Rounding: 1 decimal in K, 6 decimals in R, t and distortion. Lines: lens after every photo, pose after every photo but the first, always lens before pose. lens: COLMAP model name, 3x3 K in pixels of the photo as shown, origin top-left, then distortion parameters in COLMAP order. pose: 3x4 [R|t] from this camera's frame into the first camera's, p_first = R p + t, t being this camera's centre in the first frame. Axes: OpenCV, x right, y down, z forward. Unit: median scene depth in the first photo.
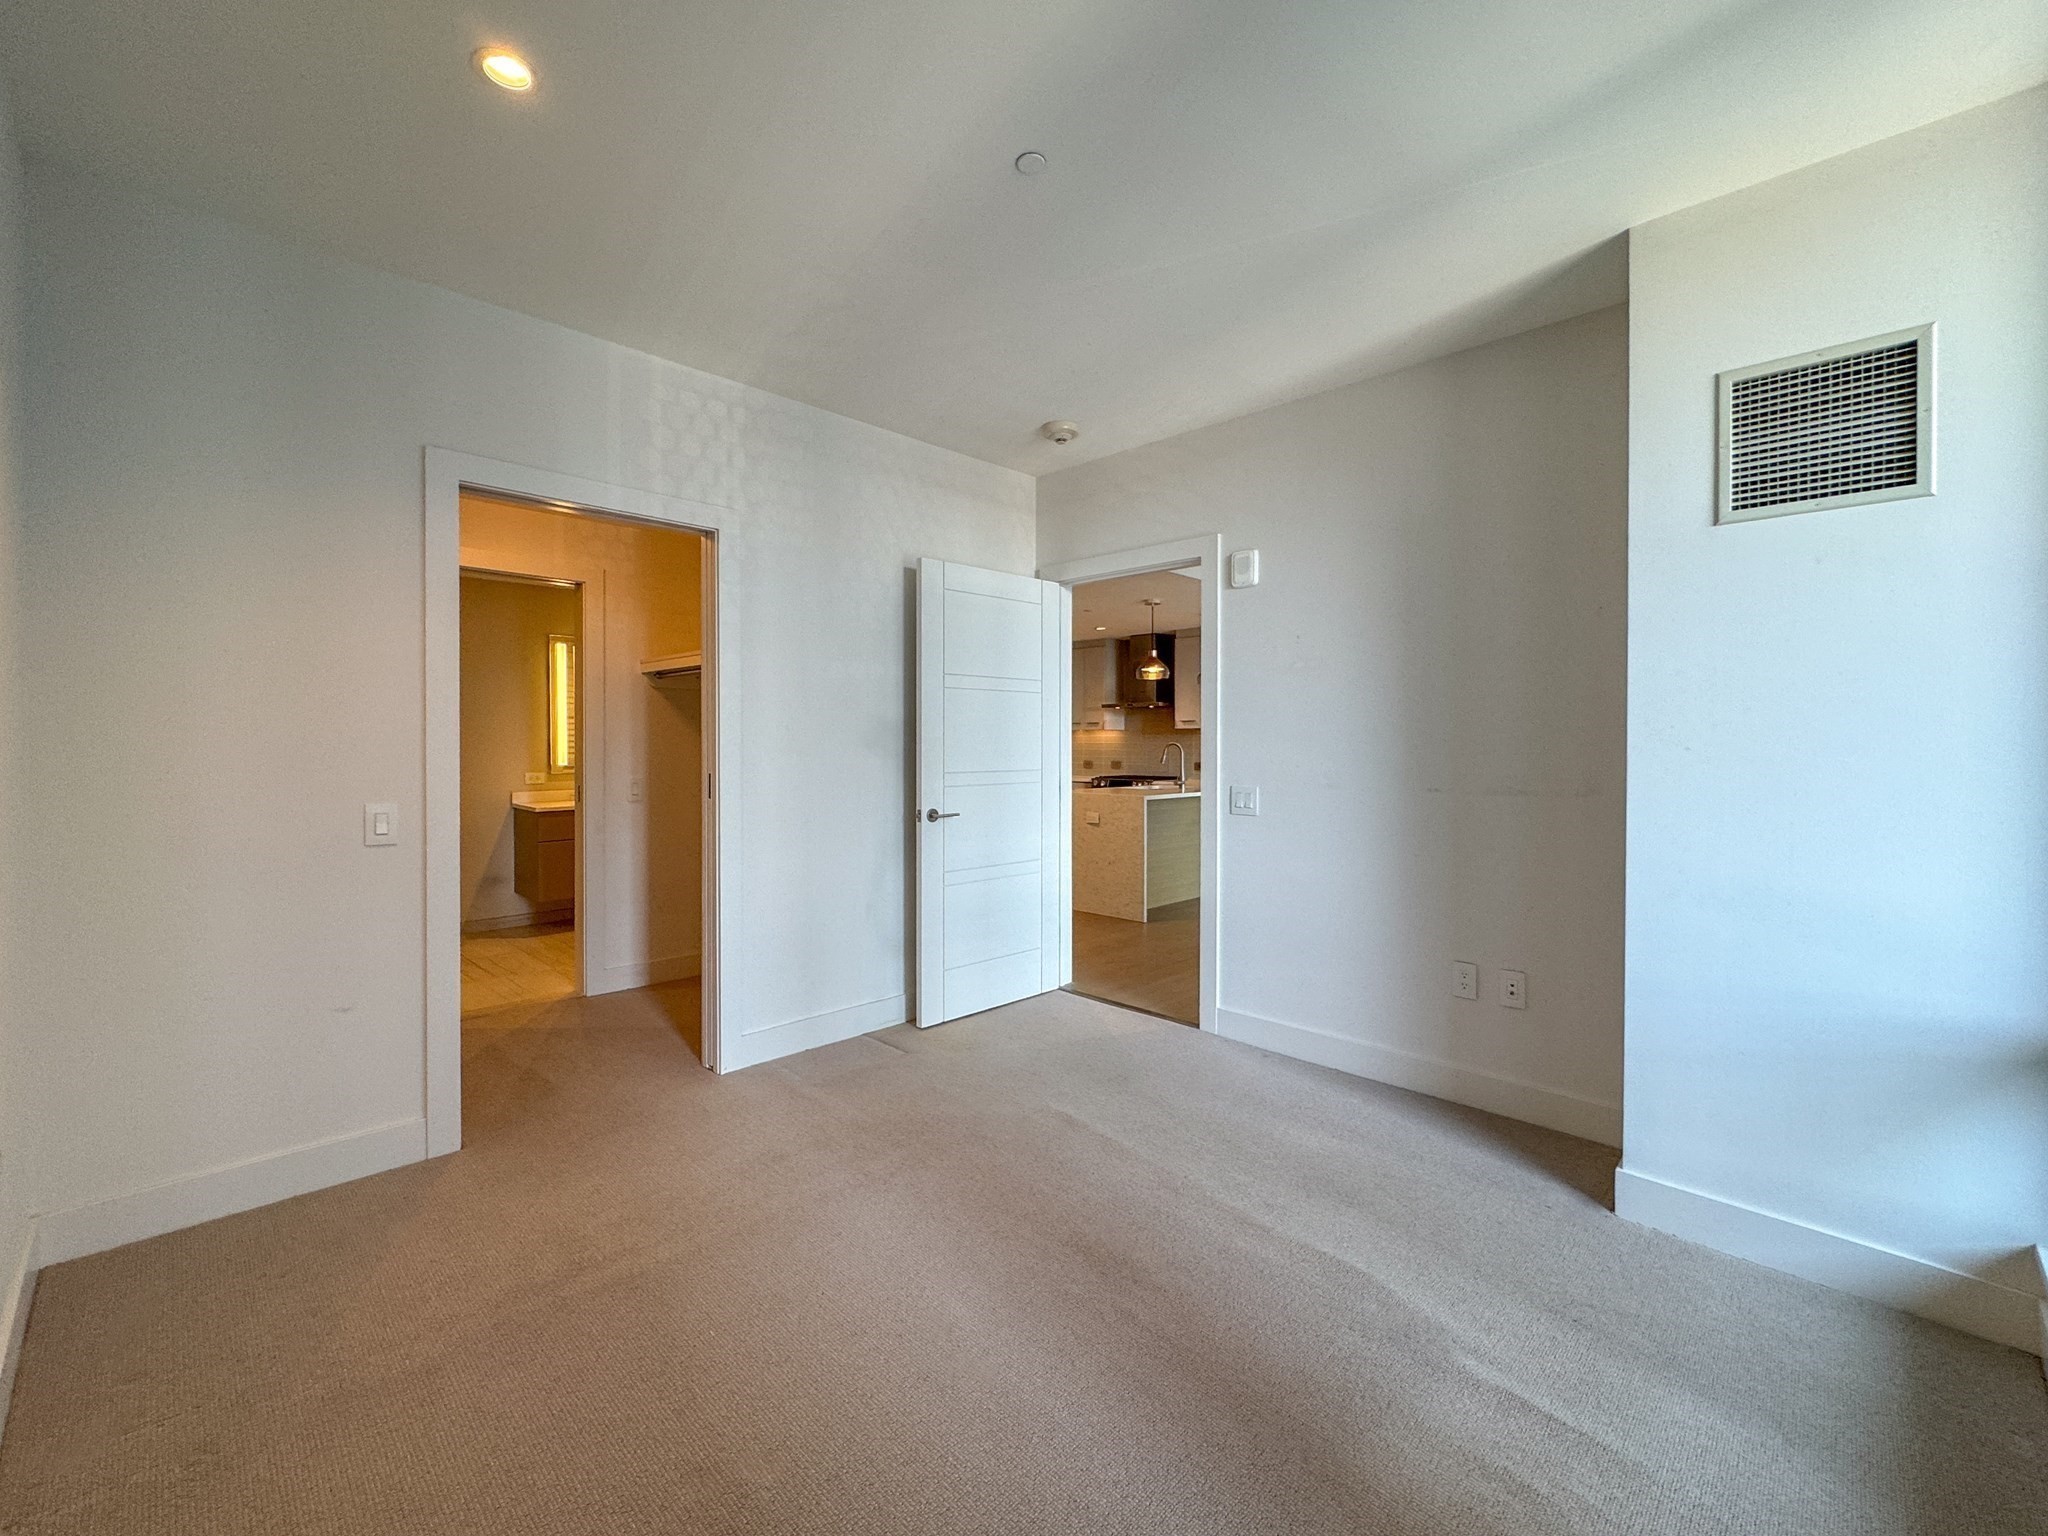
lens RADIAL K [[856.9, 0, 1024.0], [0, 856.9, 768.0], [0, 0, 1]] dist [-0.001778, -0.000148]
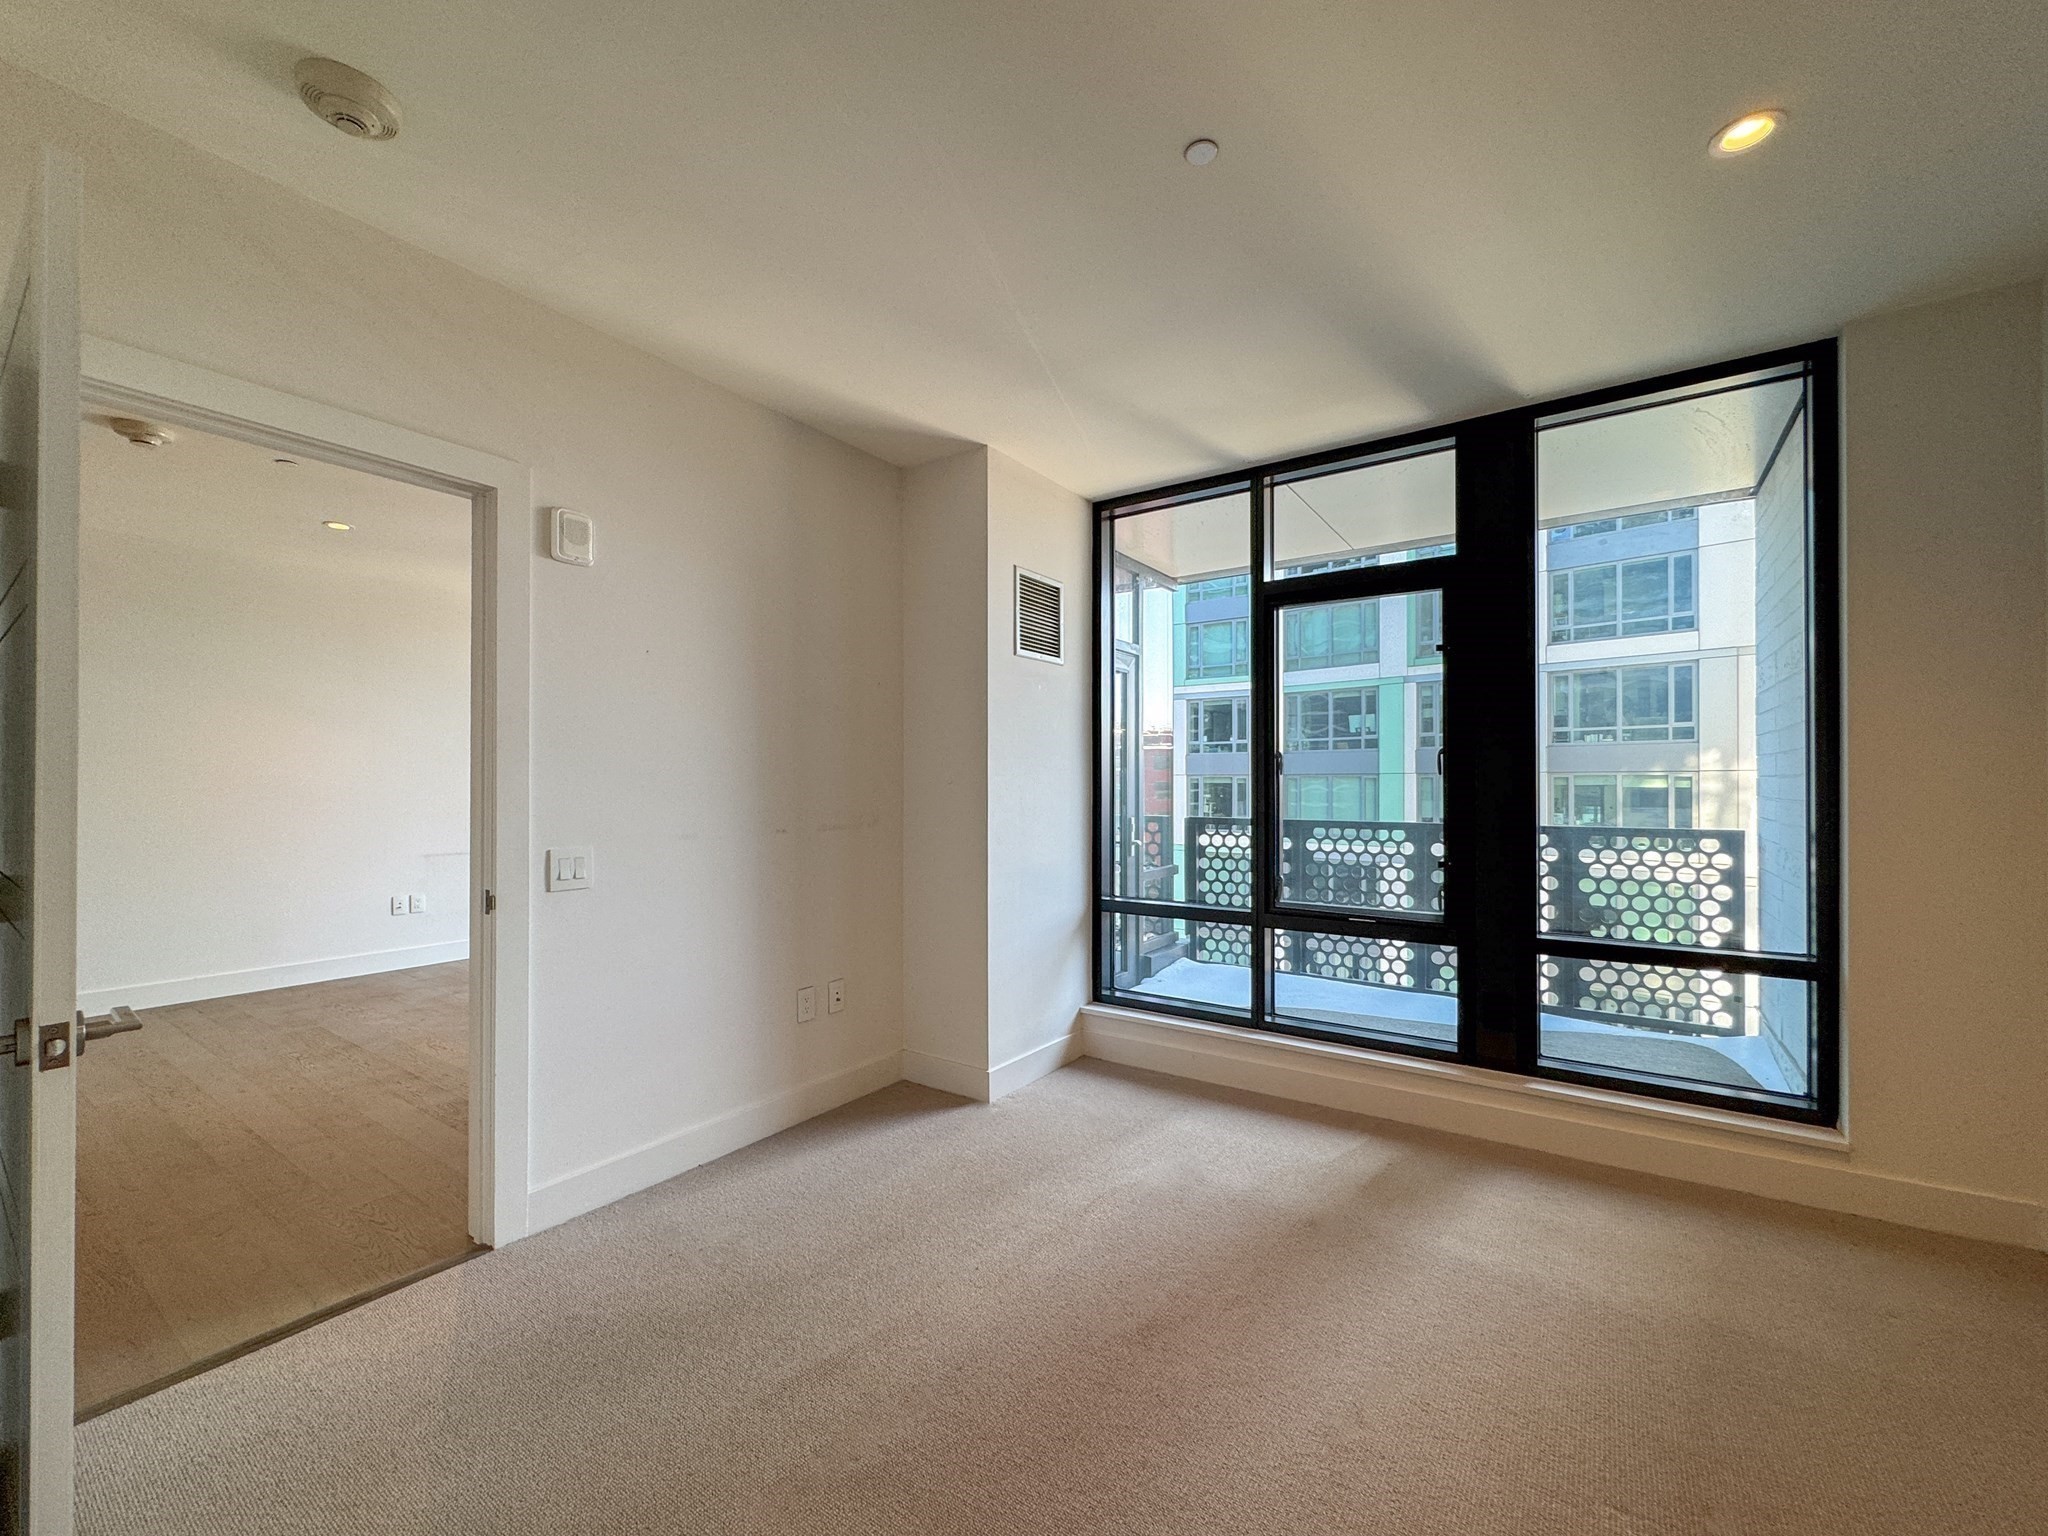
lens RADIAL K [[825.8, 0, 1024.0], [0, 825.8, 768.0], [0, 0, 1]] dist [-0.002231, -0.000244]
pose [[-0.168238, 0.004261, 0.985737, -0.595374], [0.016370, 0.999865, -0.001528, -0.046859], [-0.985611, 0.015879, -0.168285, 0.953597]]
